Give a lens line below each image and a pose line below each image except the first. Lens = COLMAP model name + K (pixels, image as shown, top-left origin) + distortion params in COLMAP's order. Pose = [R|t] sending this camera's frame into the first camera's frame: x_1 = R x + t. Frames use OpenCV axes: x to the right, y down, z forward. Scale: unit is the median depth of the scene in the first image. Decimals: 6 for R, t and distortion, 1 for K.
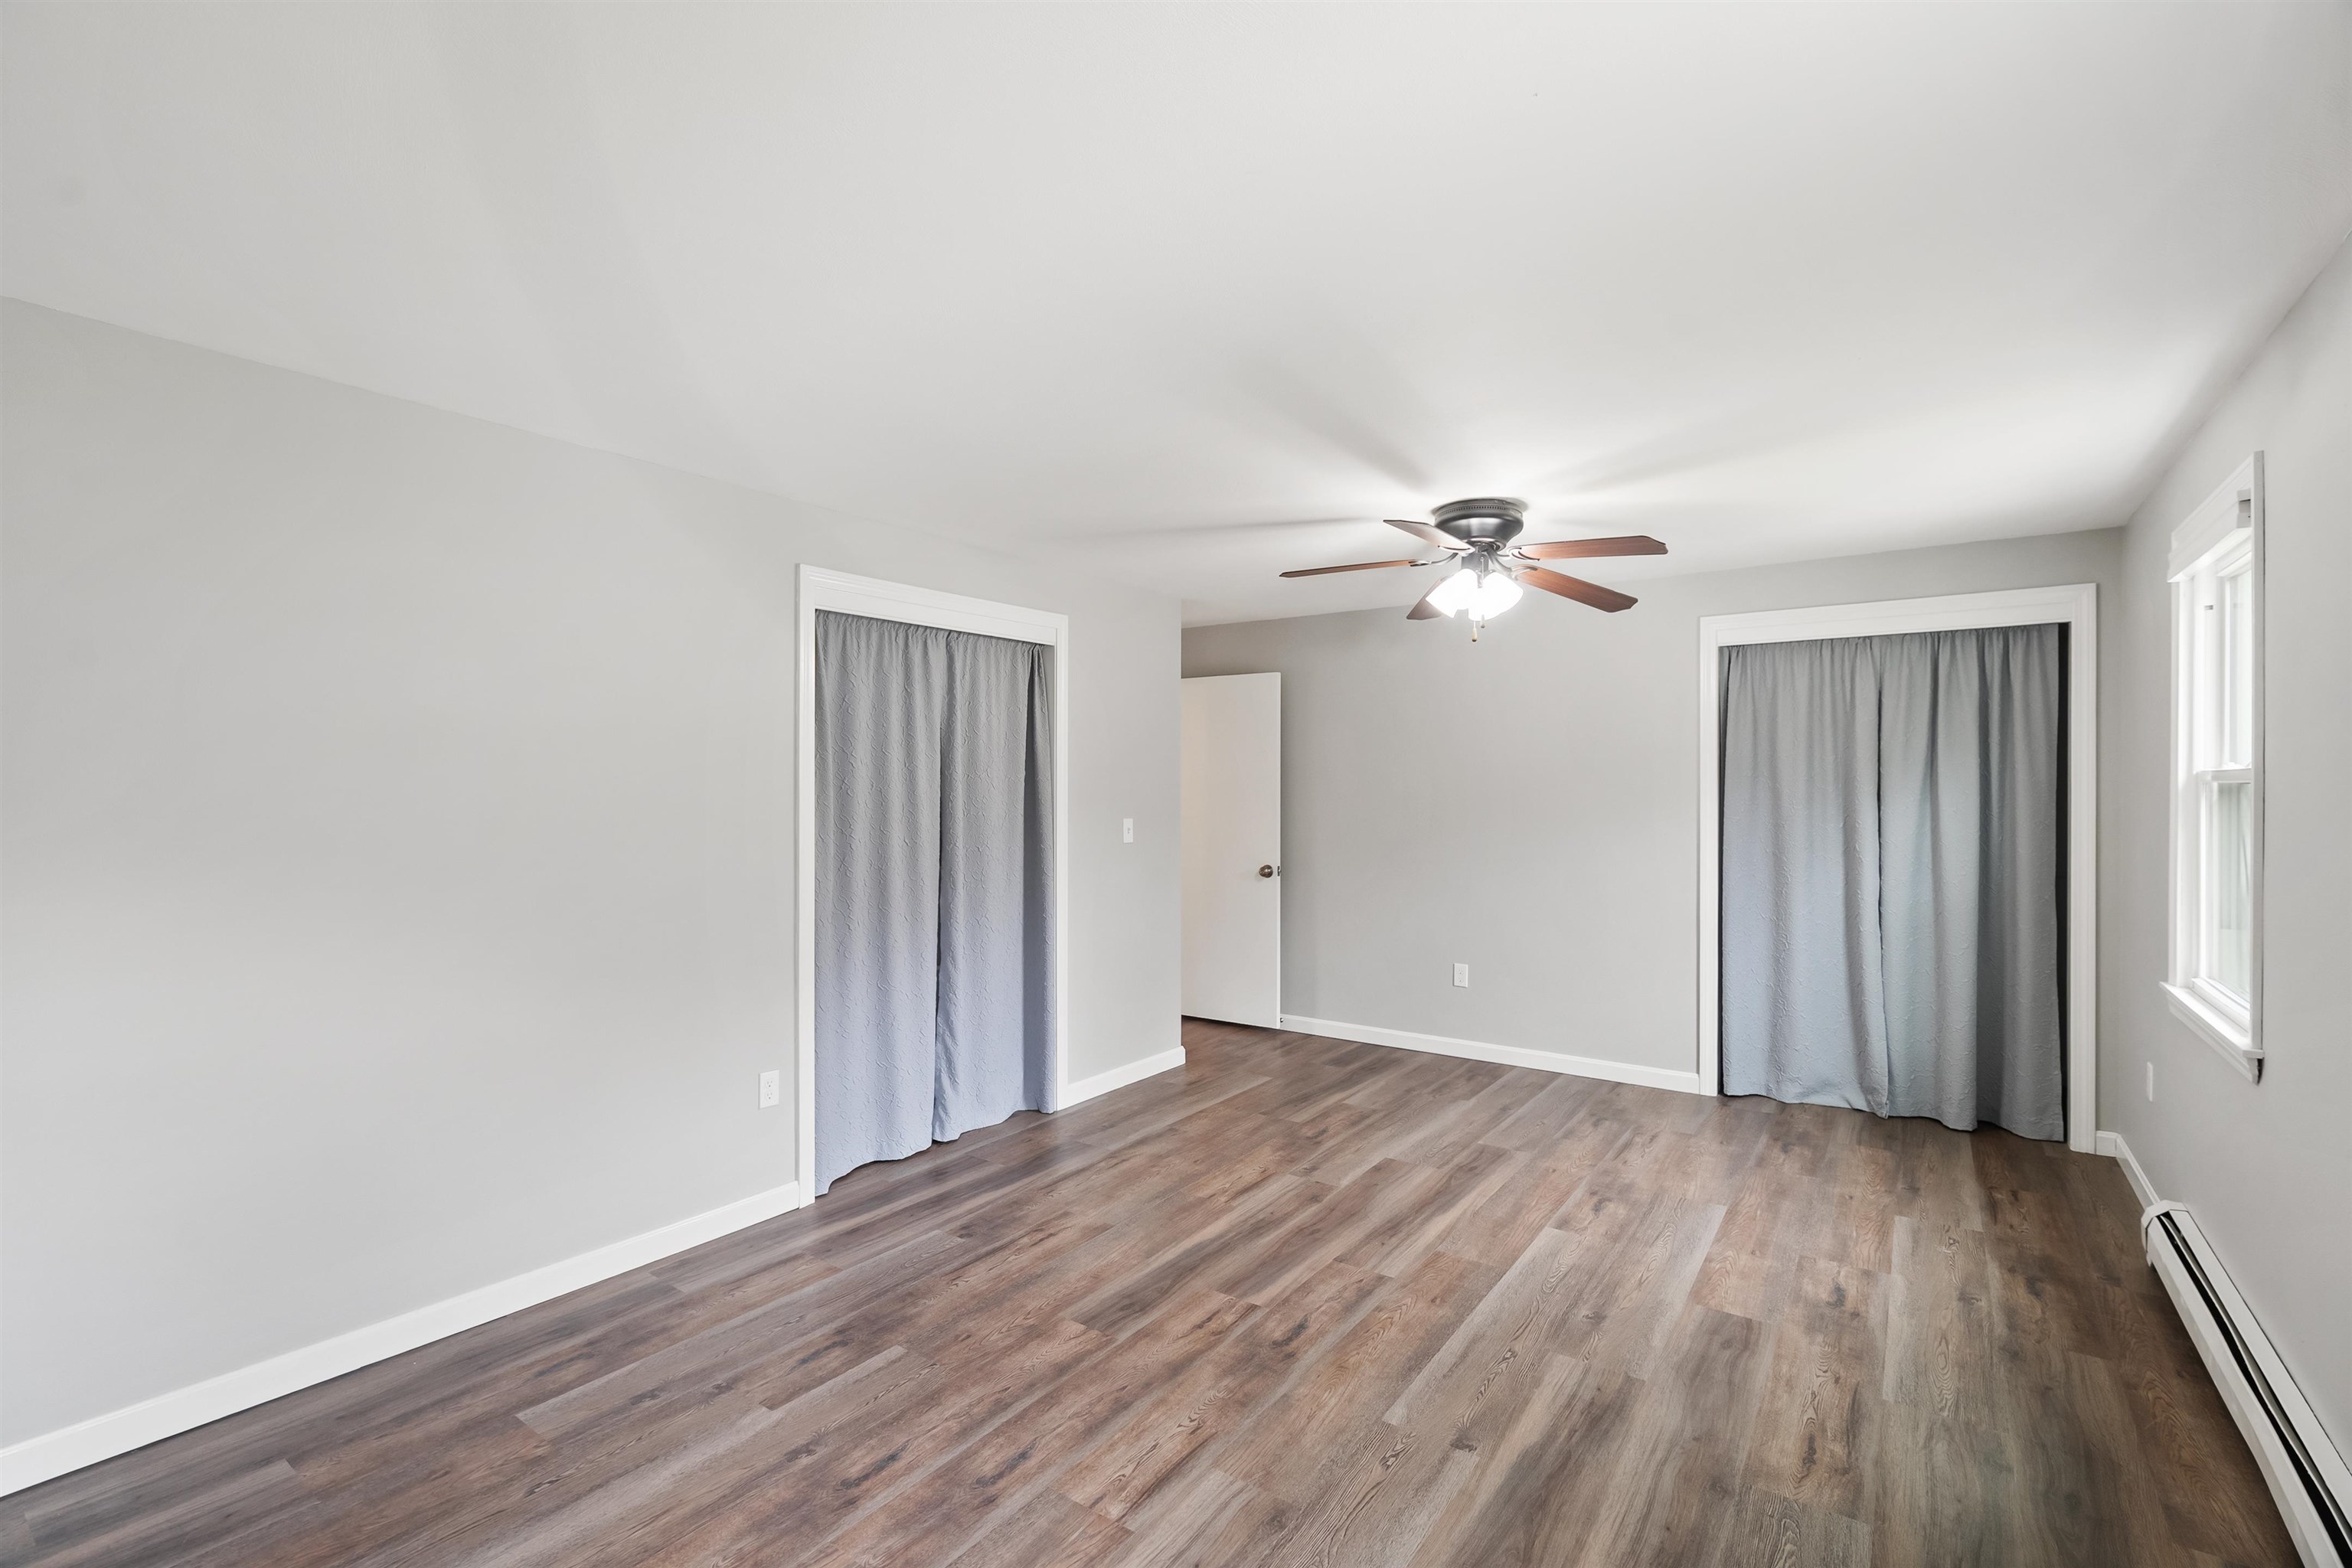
lens RADIAL K [[1057.8, 0, 1171.0], [0, 1057.8, 790.3], [0, 0, 1]] dist [-0.012824, 0.003519]
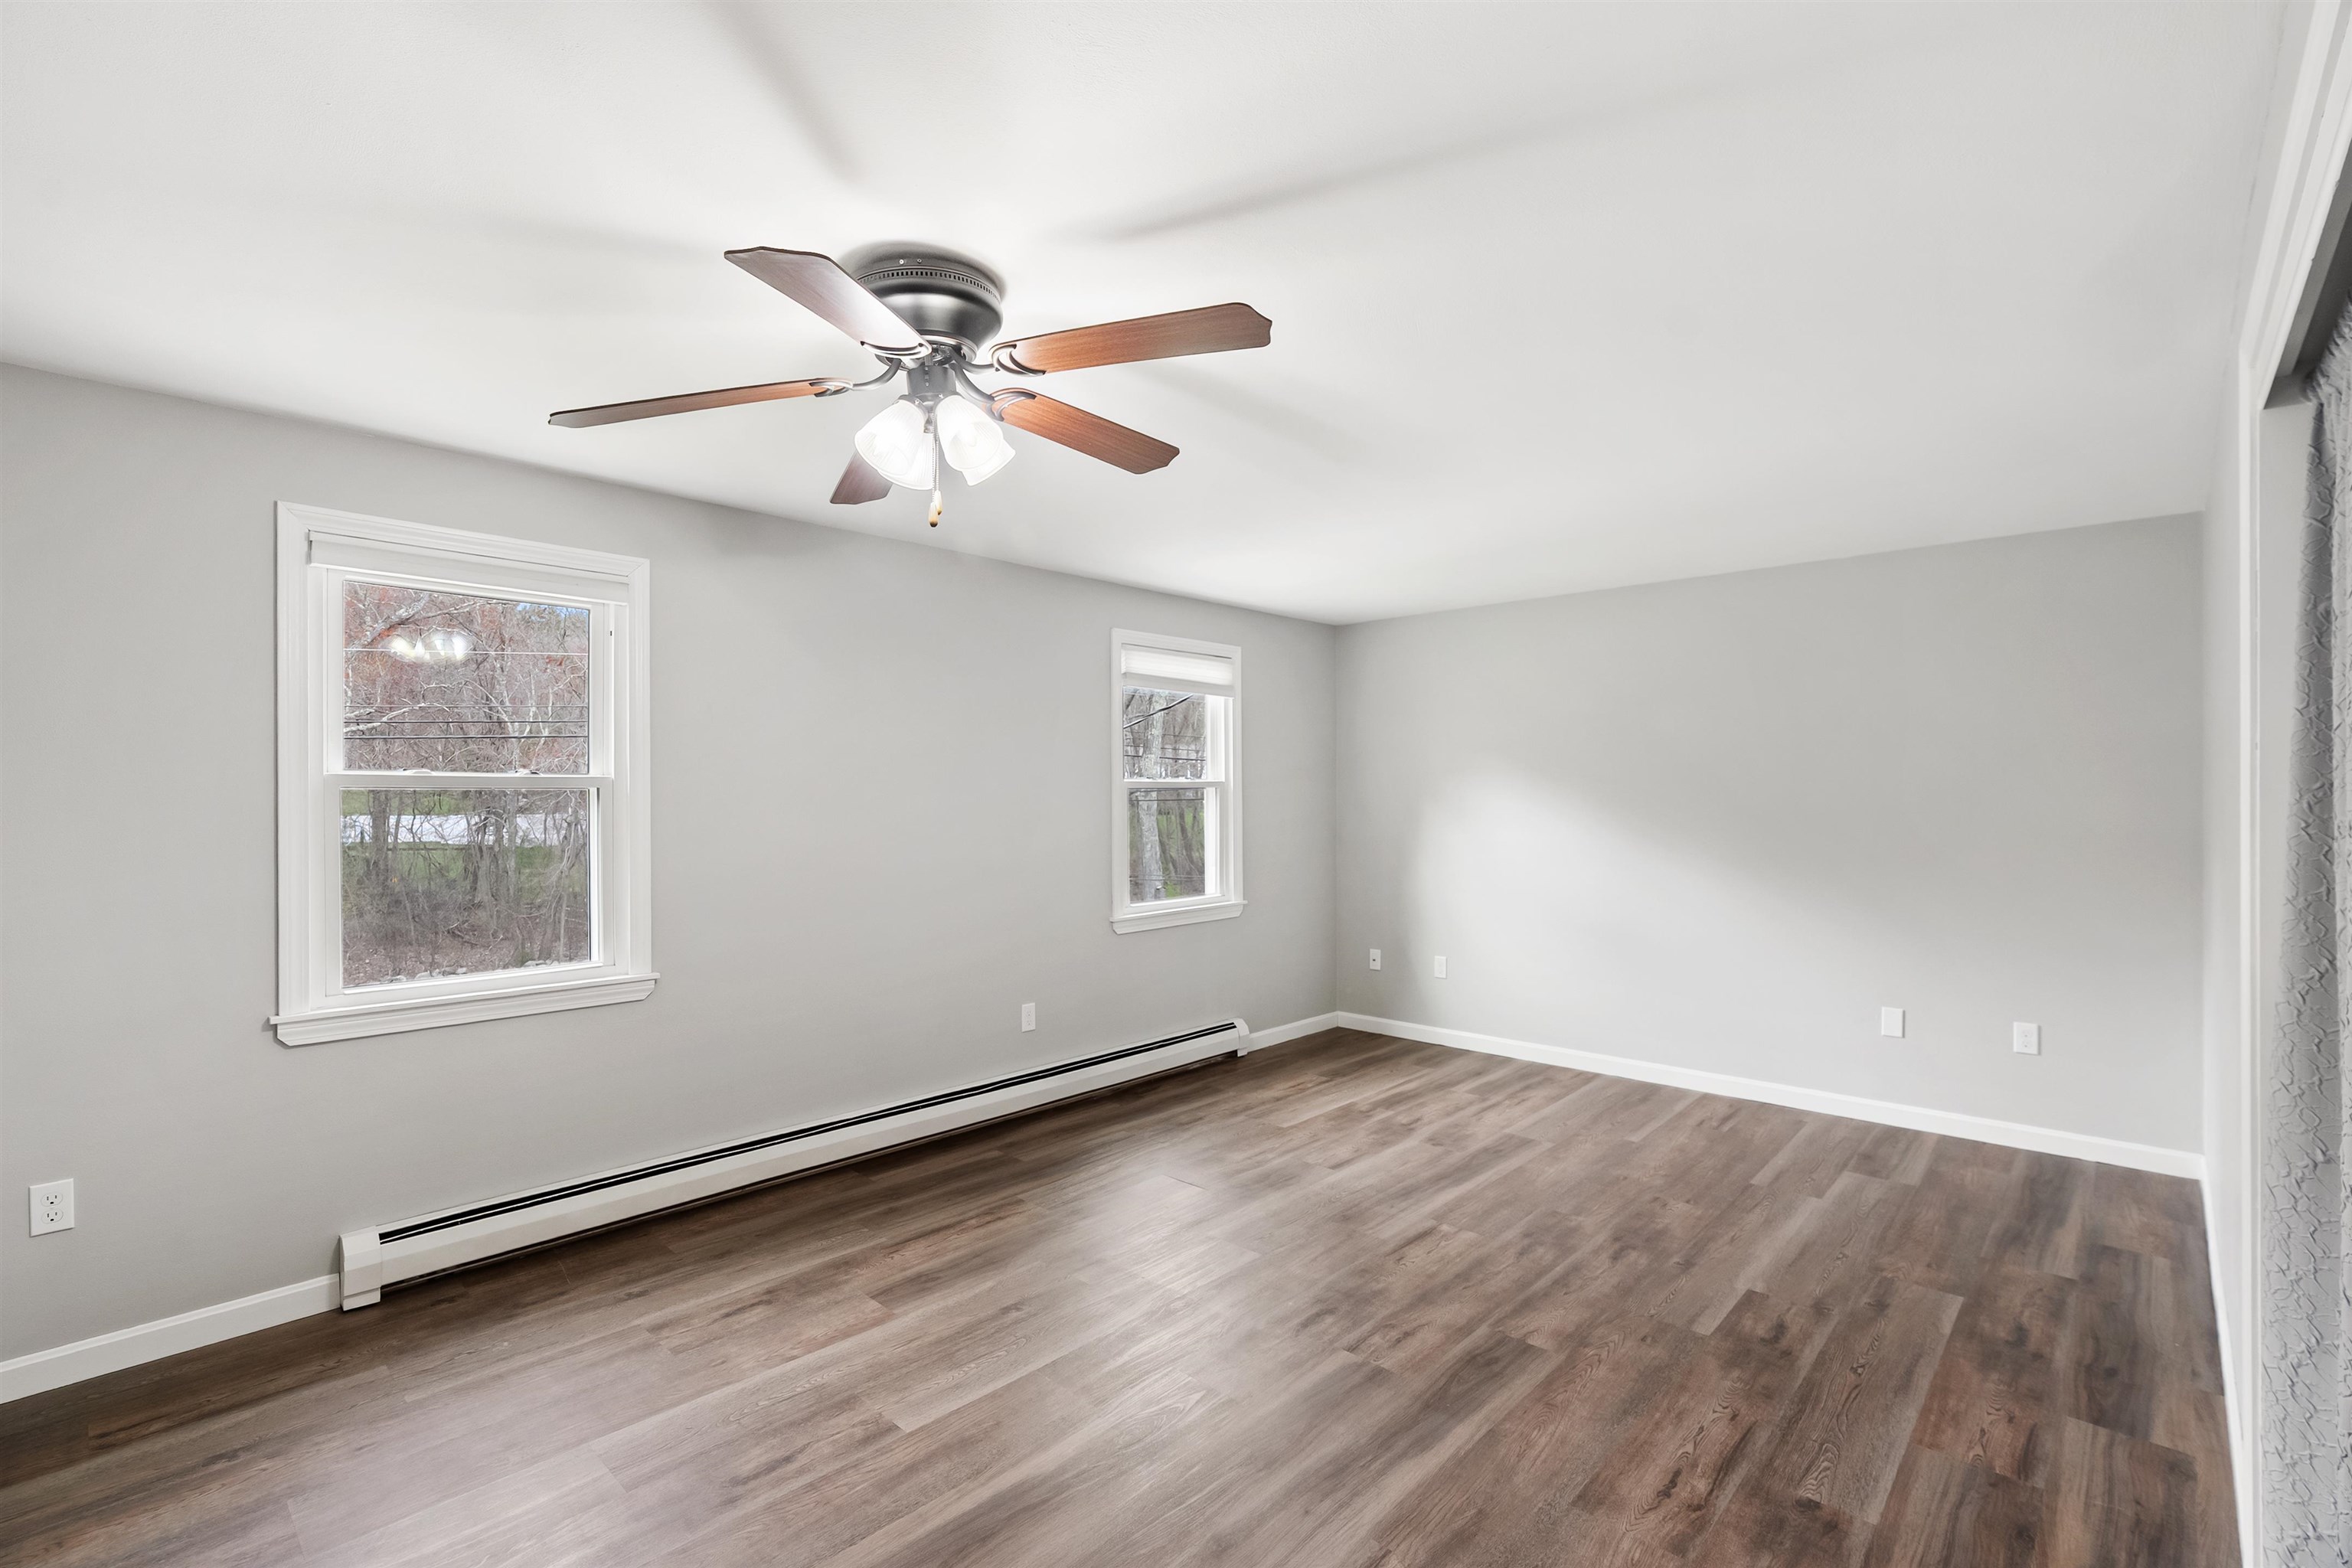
lens RADIAL K [[1057.8, 0, 1171.6], [0, 1057.8, 797.3], [0, 0, 1]] dist [-0.012824, 0.003519]
pose [[-0.991955, 0.000618, 0.126586, 0.121053], [0.001567, 0.999971, 0.007397, -0.001964], [-0.126577, 0.007535, -0.991928, 2.000638]]
